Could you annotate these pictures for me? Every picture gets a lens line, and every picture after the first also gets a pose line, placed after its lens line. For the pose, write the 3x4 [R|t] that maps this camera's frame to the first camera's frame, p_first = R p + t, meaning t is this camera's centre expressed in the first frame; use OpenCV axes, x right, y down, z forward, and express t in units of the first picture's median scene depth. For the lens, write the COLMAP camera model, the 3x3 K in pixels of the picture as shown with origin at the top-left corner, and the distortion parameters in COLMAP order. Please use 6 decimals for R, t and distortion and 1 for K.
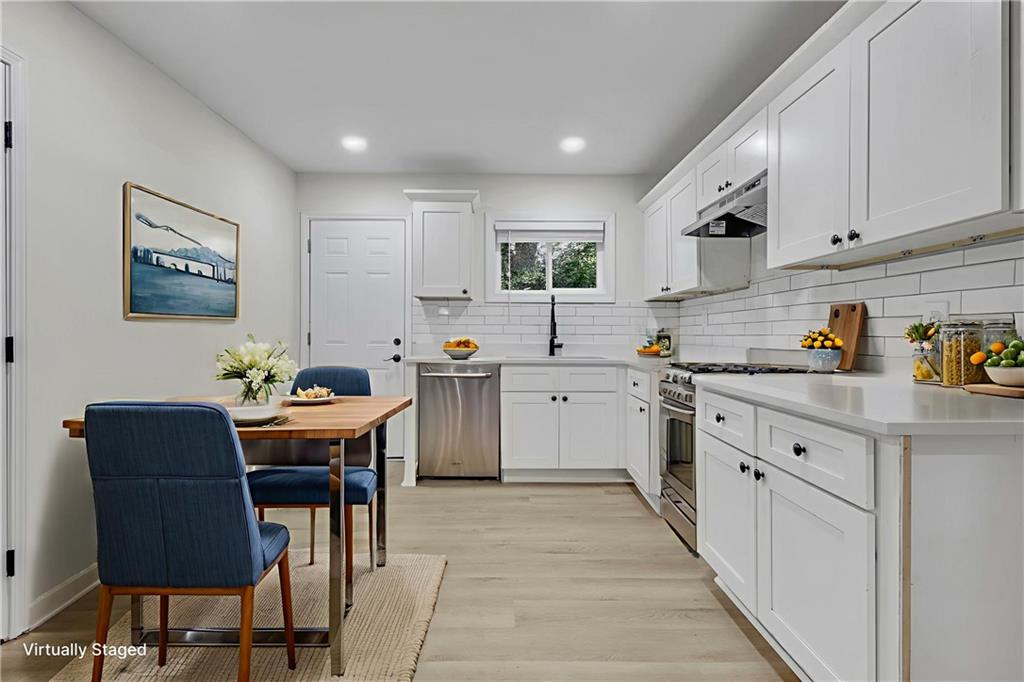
lens RADIAL K [[474.5, 0, 509.3], [0, 474.5, 335.6], [0, 0, 1]] dist [0.002223, 0.000155]
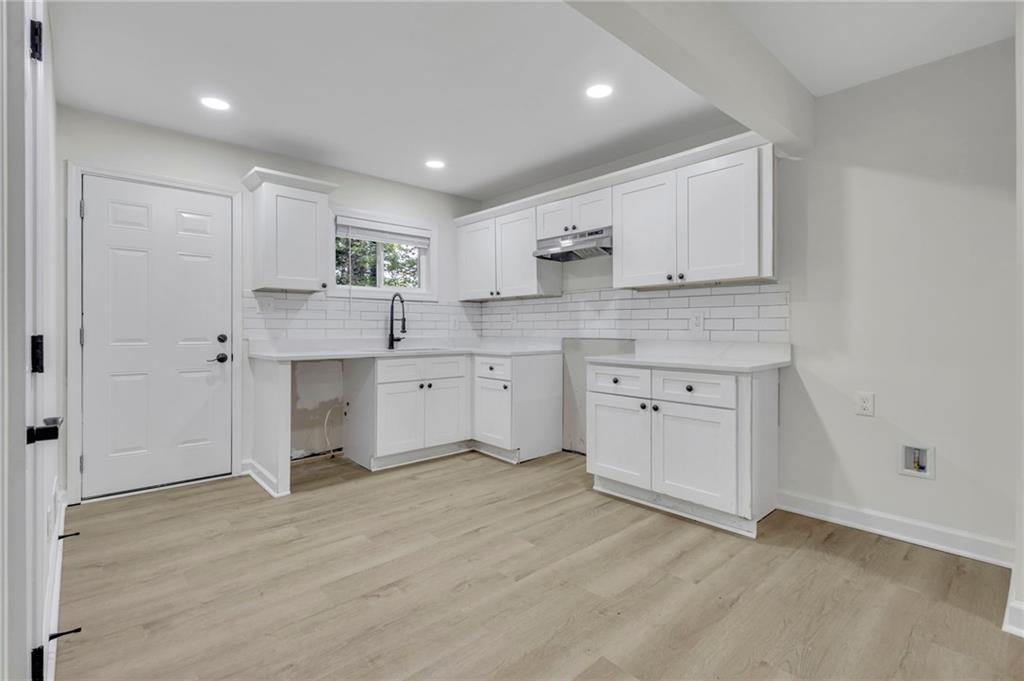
lens RADIAL K [[476.2, 0, 513.7], [0, 476.2, 326.4], [0, 0, 1]] dist [0.003003, -0.000142]
pose [[0.740392, -0.000036, 0.672175, -0.501678], [0.005192, 0.999970, -0.005666, -0.001523], [-0.672155, 0.007685, 0.740371, 0.017779]]
